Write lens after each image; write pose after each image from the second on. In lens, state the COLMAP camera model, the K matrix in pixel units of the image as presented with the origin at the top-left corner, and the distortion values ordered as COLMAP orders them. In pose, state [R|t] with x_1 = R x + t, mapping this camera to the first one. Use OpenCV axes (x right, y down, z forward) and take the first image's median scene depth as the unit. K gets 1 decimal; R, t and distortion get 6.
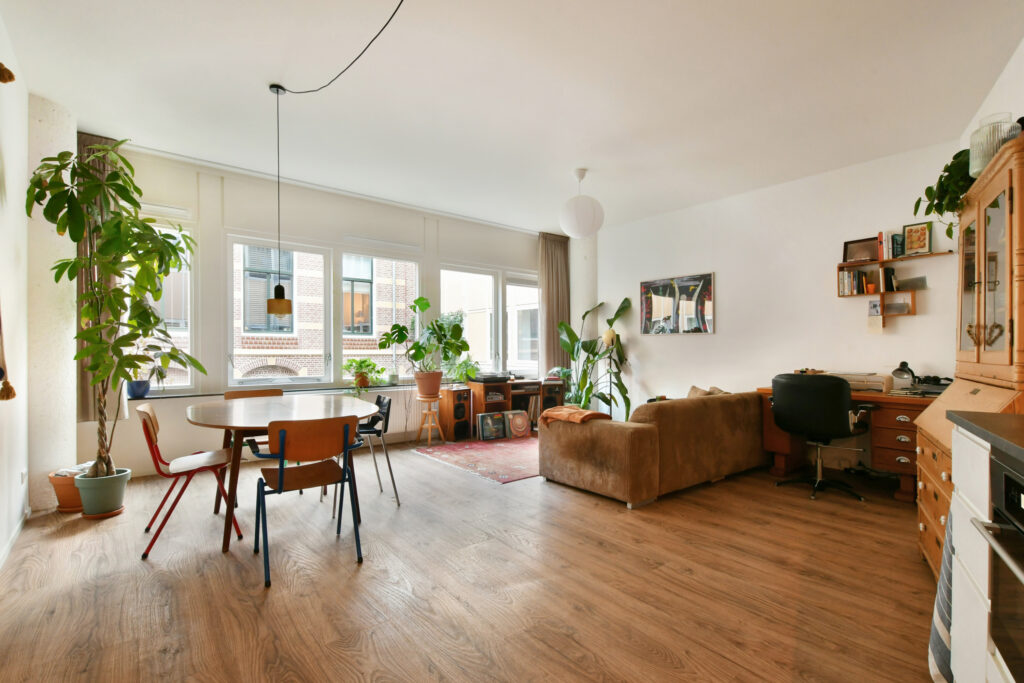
lens RADIAL K [[474.4, 0, 503.1], [0, 474.4, 340.8], [0, 0, 1]] dist [0.023156, -0.011280]
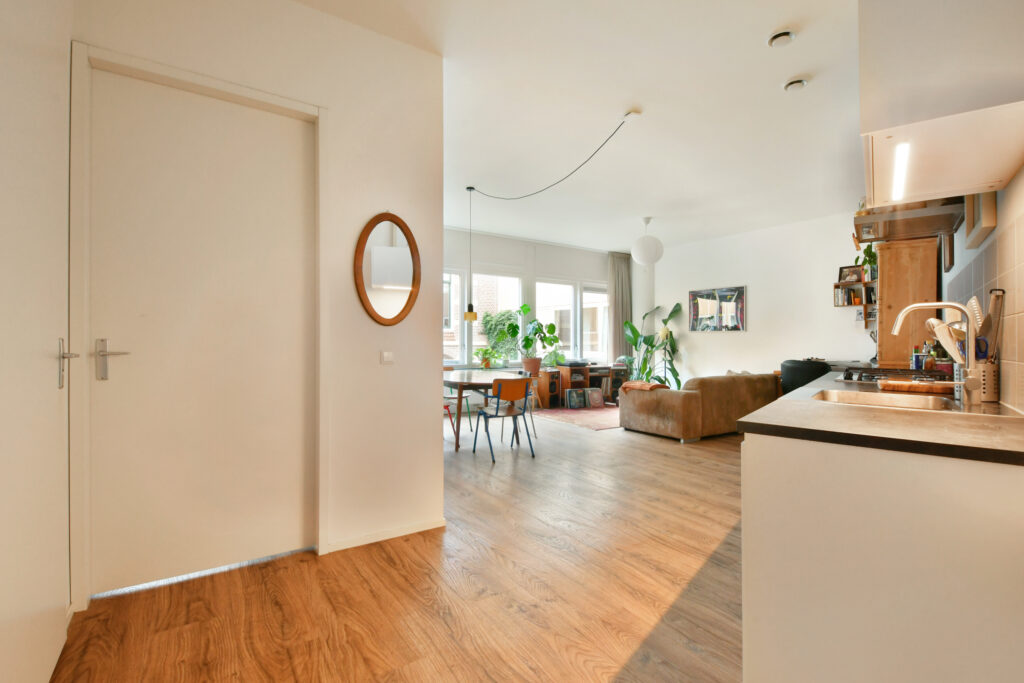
lens RADIAL K [[474.4, 0, 504.2], [0, 474.4, 333.0], [0, 0, 1]] dist [0.023156, -0.011280]
pose [[0.996397, 0.004410, -0.084695, -0.122612], [-0.004278, 0.999989, 0.001745, -0.010366], [0.084702, -0.001376, 0.996405, -0.401425]]
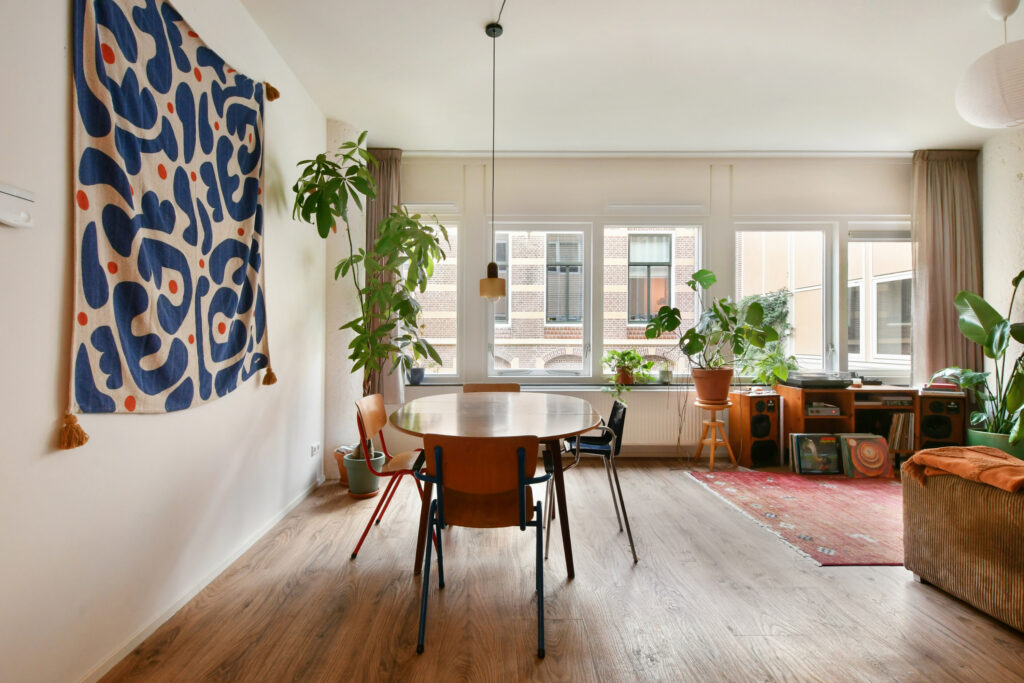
lens RADIAL K [[474.4, 0, 501.1], [0, 474.4, 336.8], [0, 0, 1]] dist [0.023156, -0.011280]
pose [[0.798257, -0.004725, -0.602298, 0.029686], [0.012506, 0.999884, 0.008731, 0.004522], [0.602187, -0.014502, 0.798223, 0.211565]]
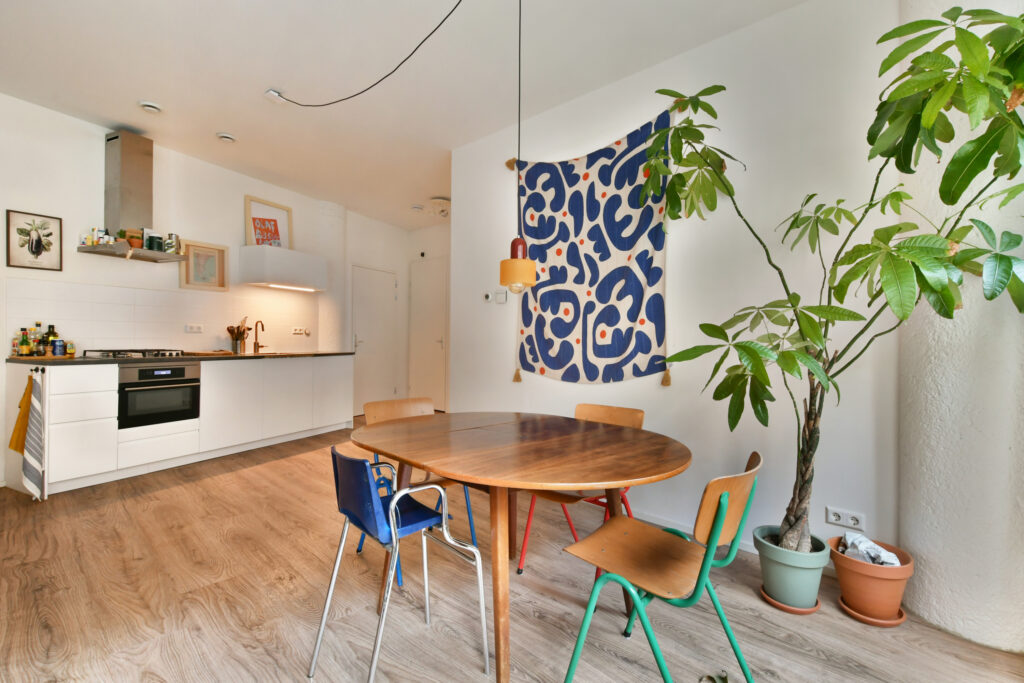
lens RADIAL K [[474.4, 0, 512.2], [0, 474.4, 335.3], [0, 0, 1]] dist [0.023156, -0.011280]
pose [[-0.989418, -0.017488, -0.144033, -0.218359], [-0.014201, 0.999615, -0.023819, 0.014701], [0.144394, -0.021522, -0.989286, 0.967011]]
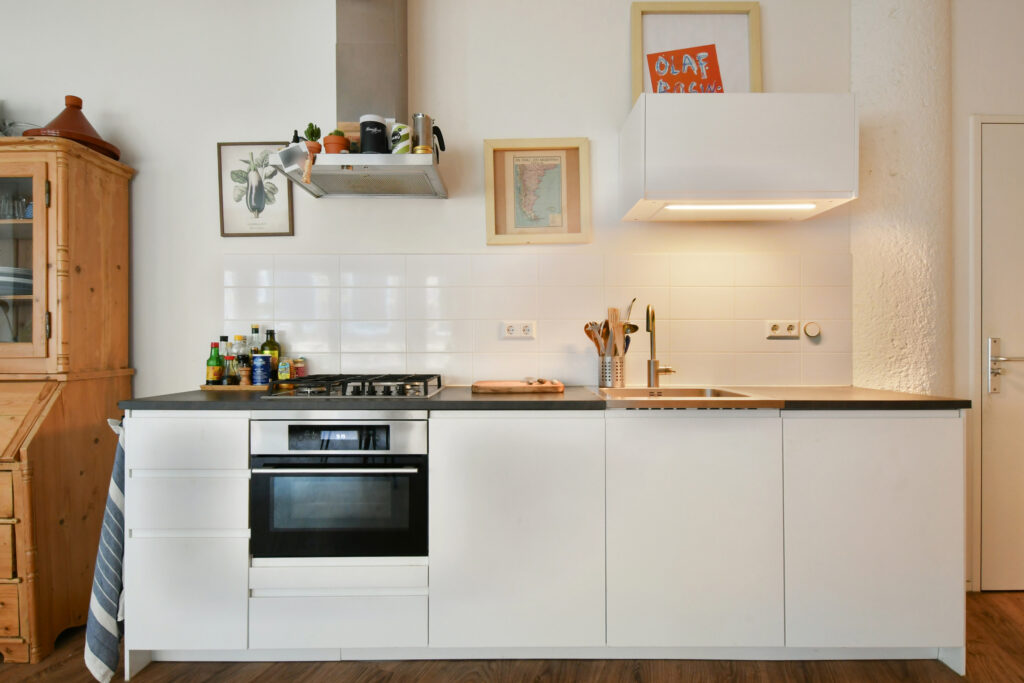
lens RADIAL K [[519.0, 0, 516.4], [0, 519.0, 350.2], [0, 0, 1]] dist [0.017236, -0.006107]
pose [[-0.561914, -0.011228, 0.827120, -0.131999], [-0.015634, 0.999873, 0.002951, 0.005313], [-0.827048, -0.011273, -0.562018, 0.272457]]
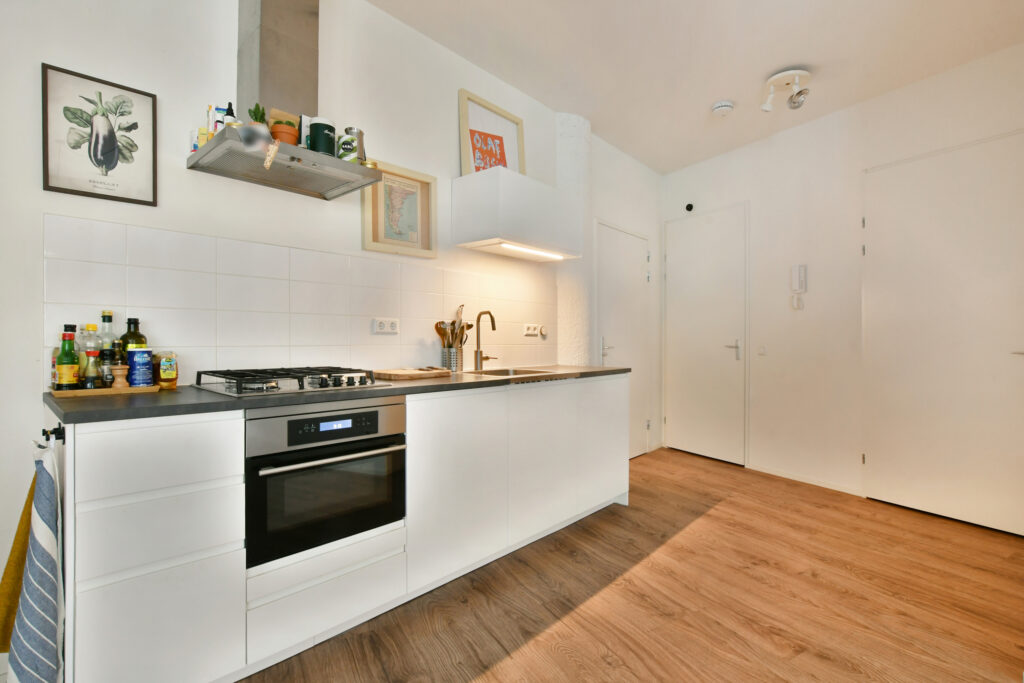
lens RADIAL K [[487.2, 0, 513.0], [0, 487.2, 338.7], [0, 0, 1]] dist [-0.026654, 0.003533]
pose [[-0.990649, -0.010734, 0.136012, 0.039421], [-0.013231, 0.999760, -0.017468, 0.008715], [-0.135791, -0.019104, -0.990553, 0.478458]]
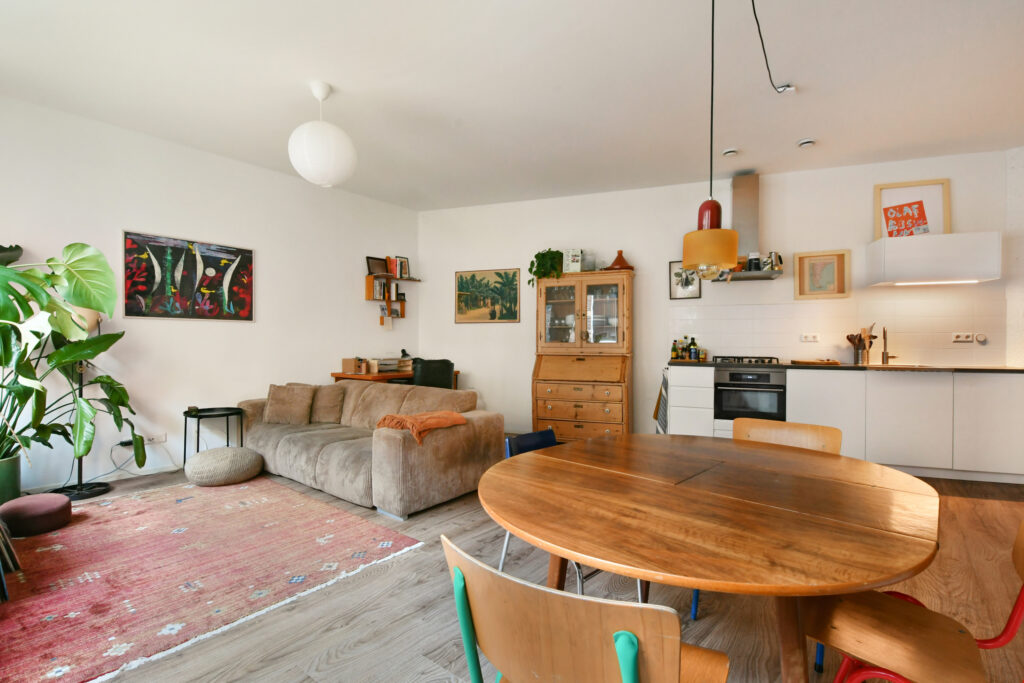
lens RADIAL K [[474.4, 0, 510.3], [0, 474.4, 348.3], [0, 0, 1]] dist [0.023156, -0.011280]
pose [[-0.233715, -0.017819, 0.972142, -0.503678], [-0.022064, 0.999672, 0.013019, 0.010124], [-0.972055, -0.018407, -0.234031, 0.772645]]
